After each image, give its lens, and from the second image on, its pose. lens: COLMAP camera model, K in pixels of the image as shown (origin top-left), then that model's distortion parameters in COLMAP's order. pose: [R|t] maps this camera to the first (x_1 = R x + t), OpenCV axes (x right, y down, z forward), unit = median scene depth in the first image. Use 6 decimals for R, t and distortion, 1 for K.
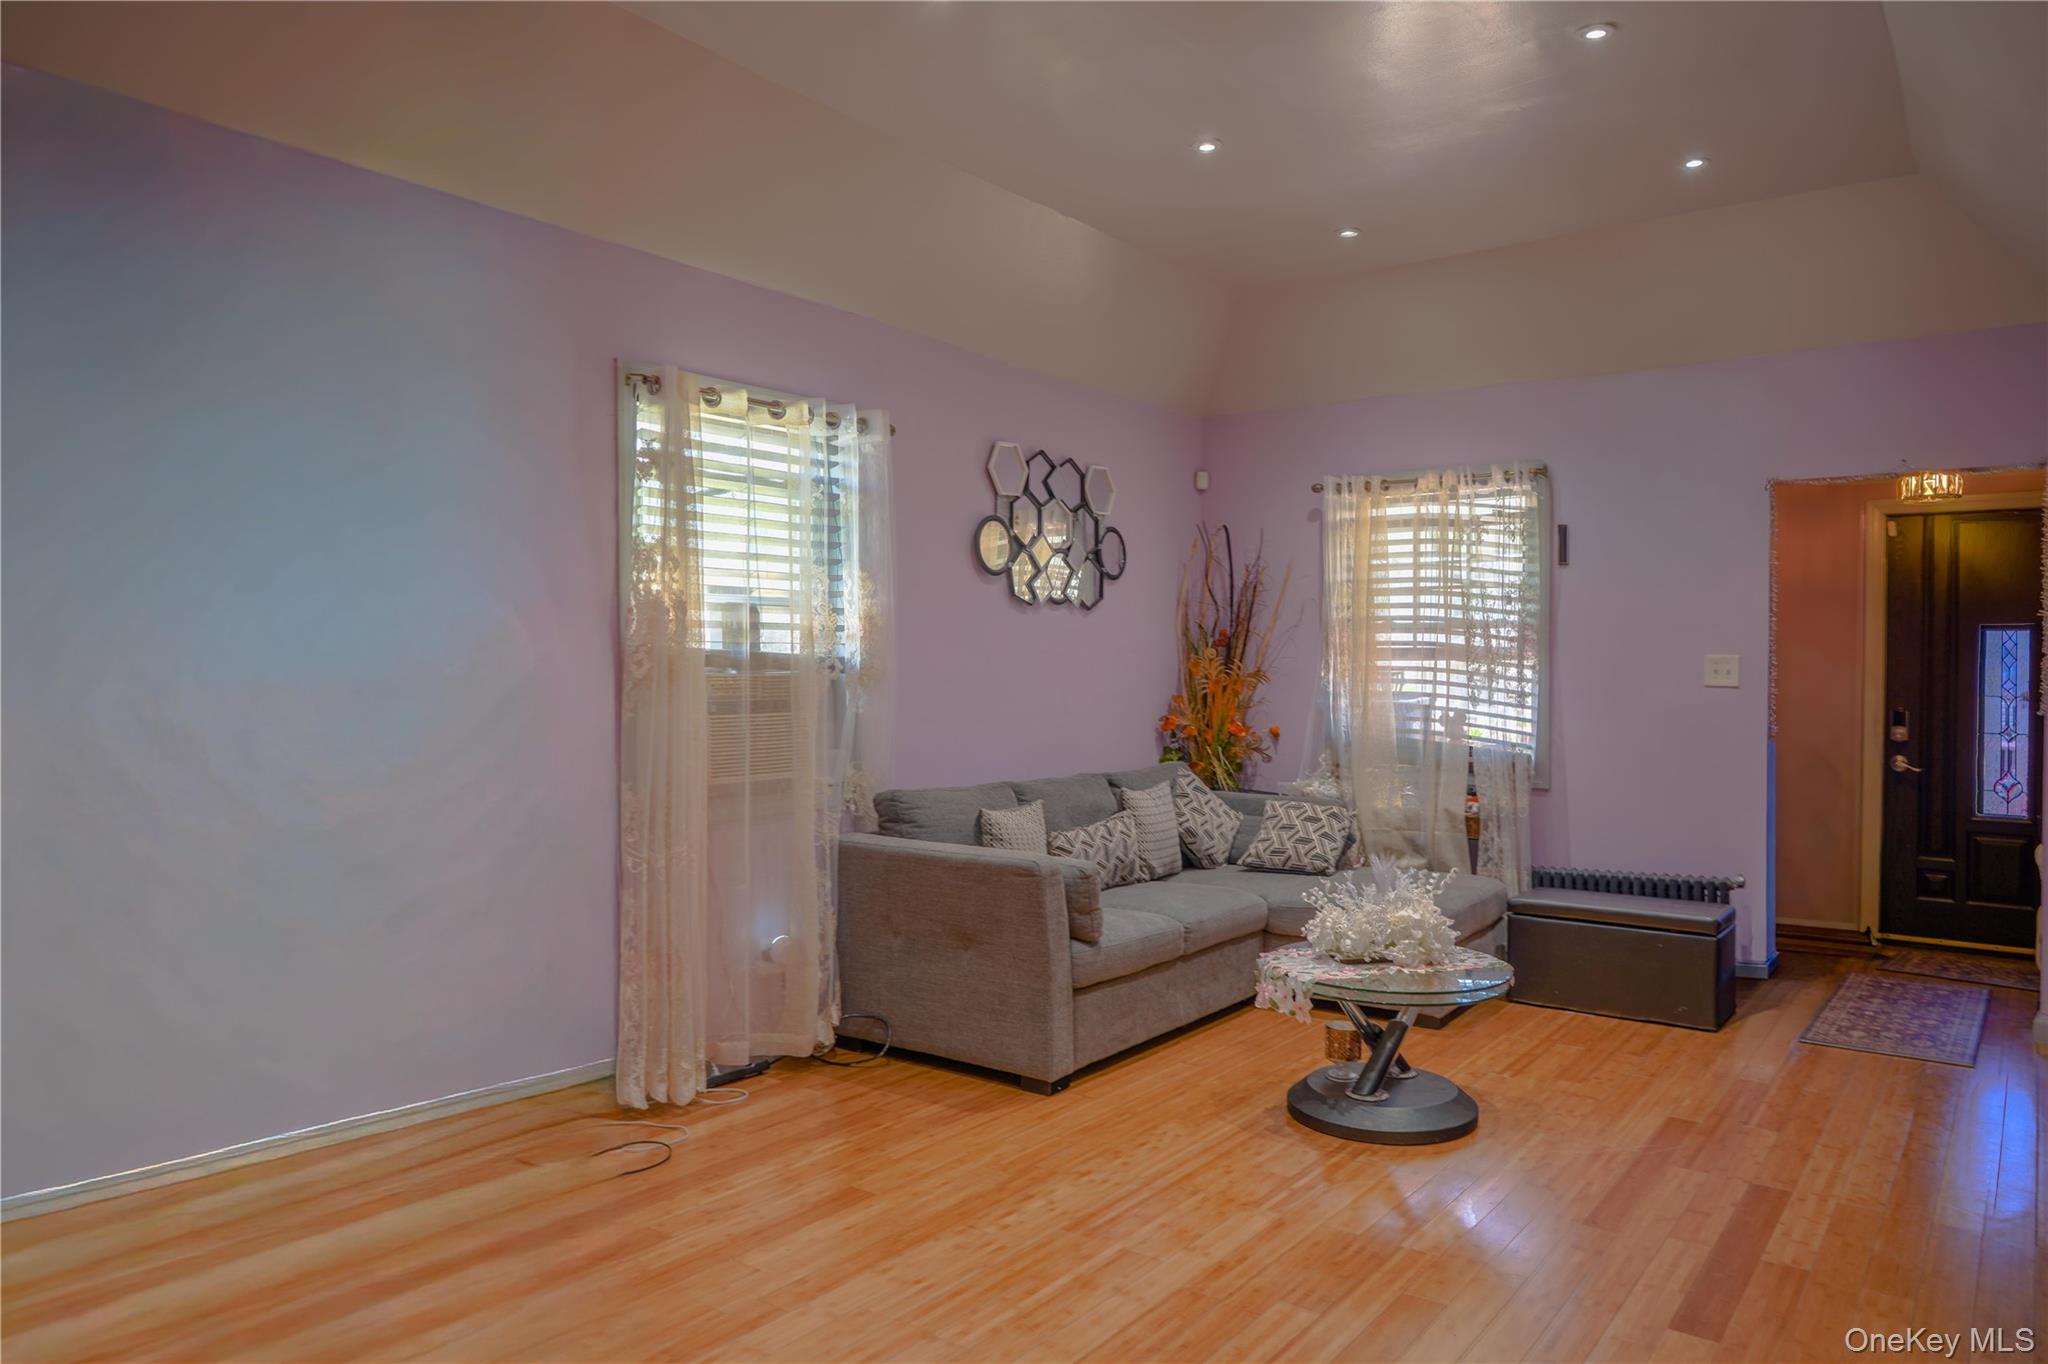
lens RADIAL K [[1347.6, 0, 1032.2], [0, 1347.6, 682.1], [0, 0, 1]] dist [-0.034464, 0.052096]
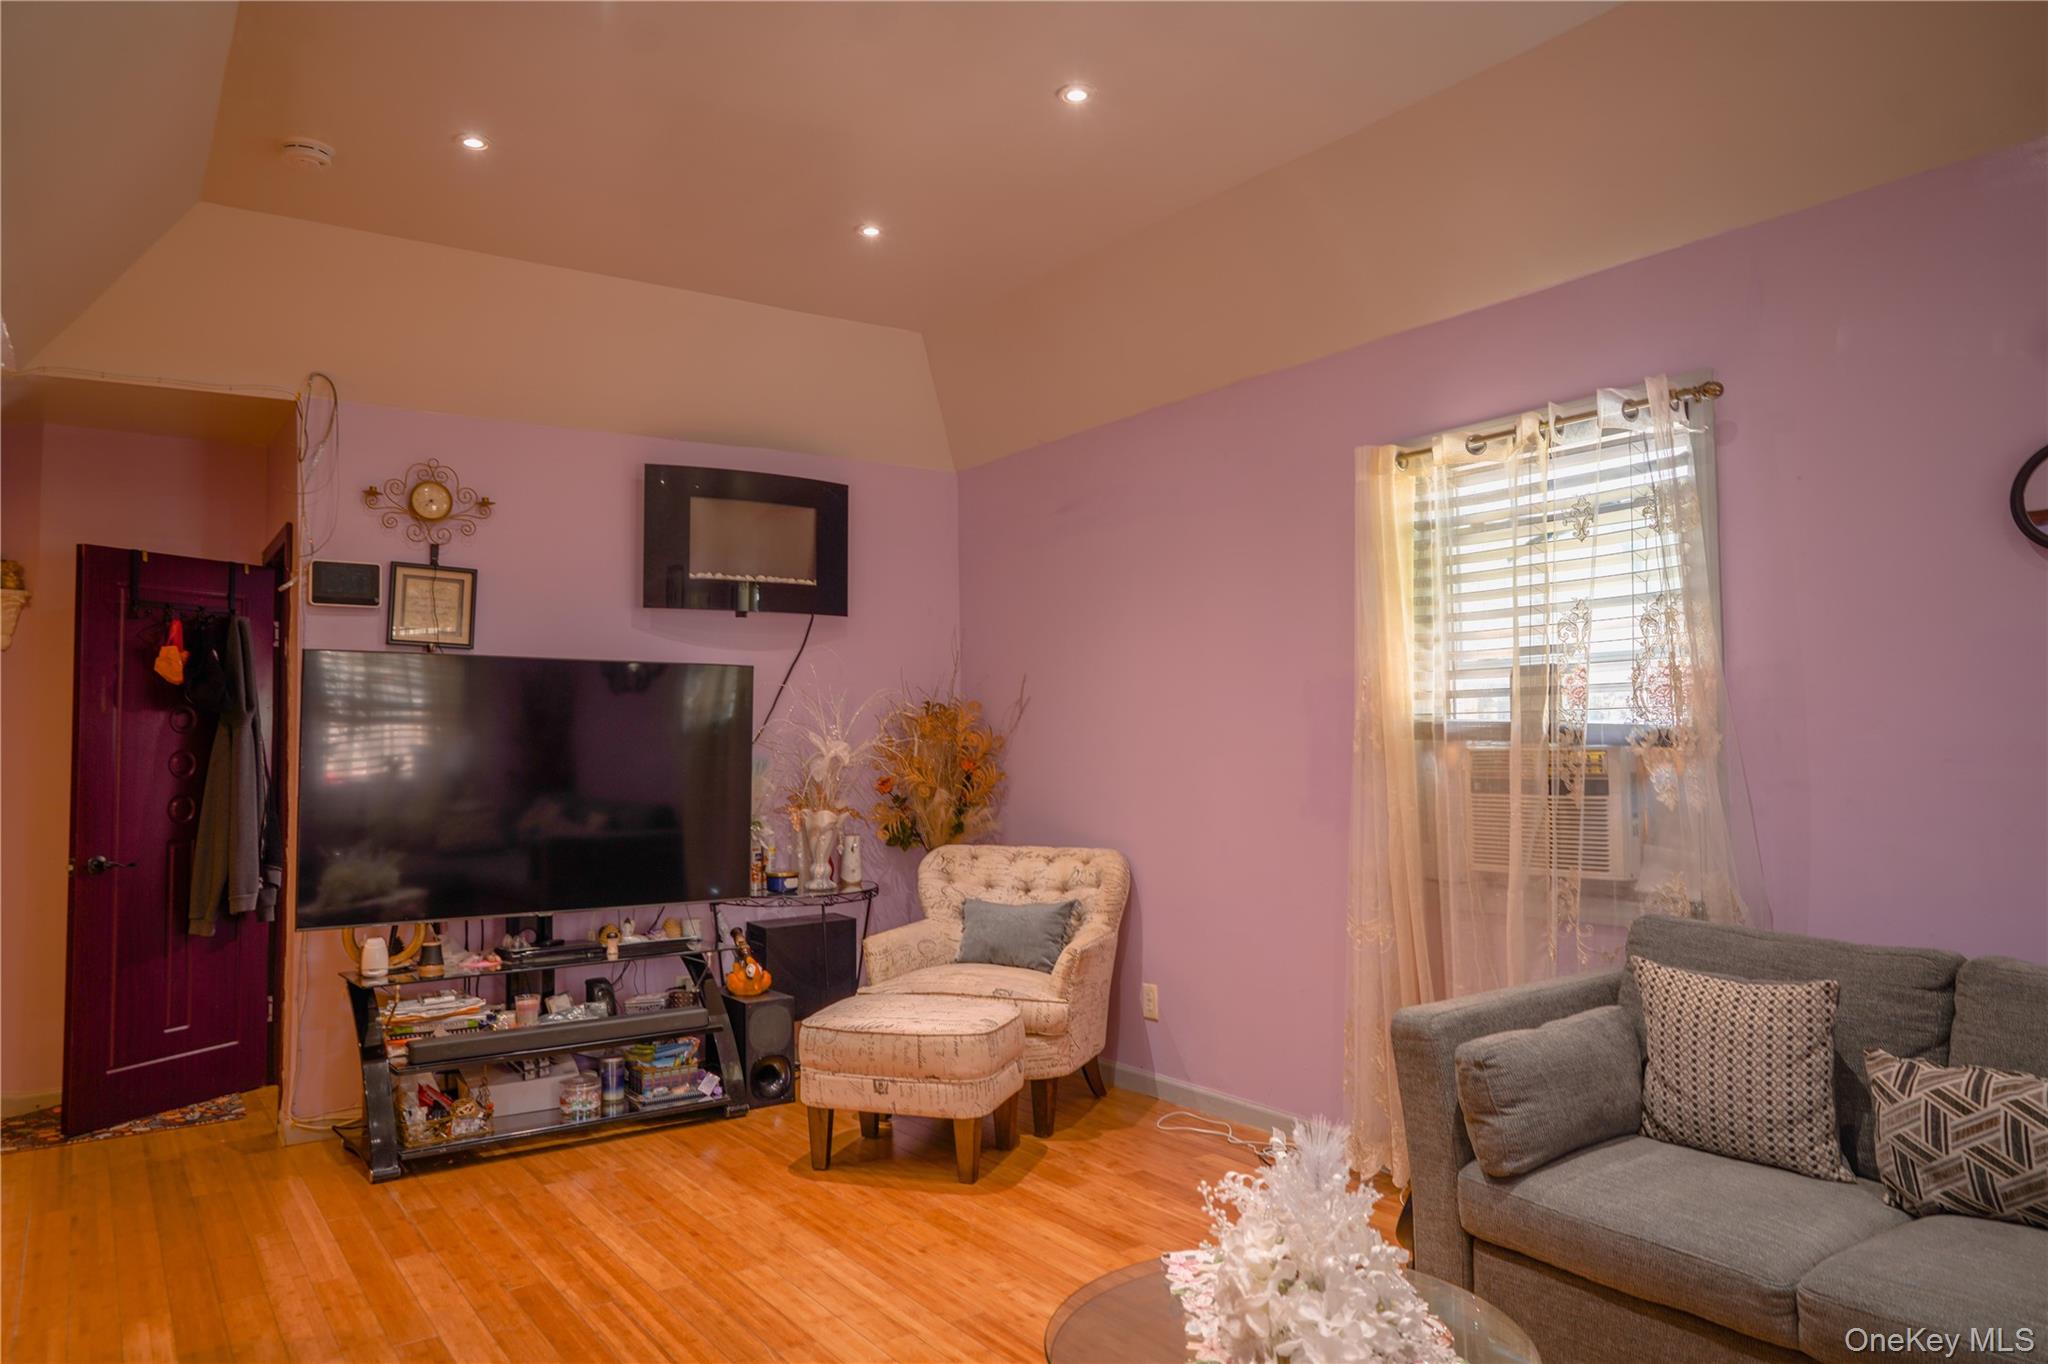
lens RADIAL K [[1347.6, 0, 1032.2], [0, 1347.6, 682.1], [0, 0, 1]] dist [-0.034464, 0.052096]
pose [[-0.300194, -0.040794, -0.953005, 0.919329], [0.003150, 0.999037, -0.043757, -0.015048], [0.953873, -0.016137, -0.299777, 1.261510]]
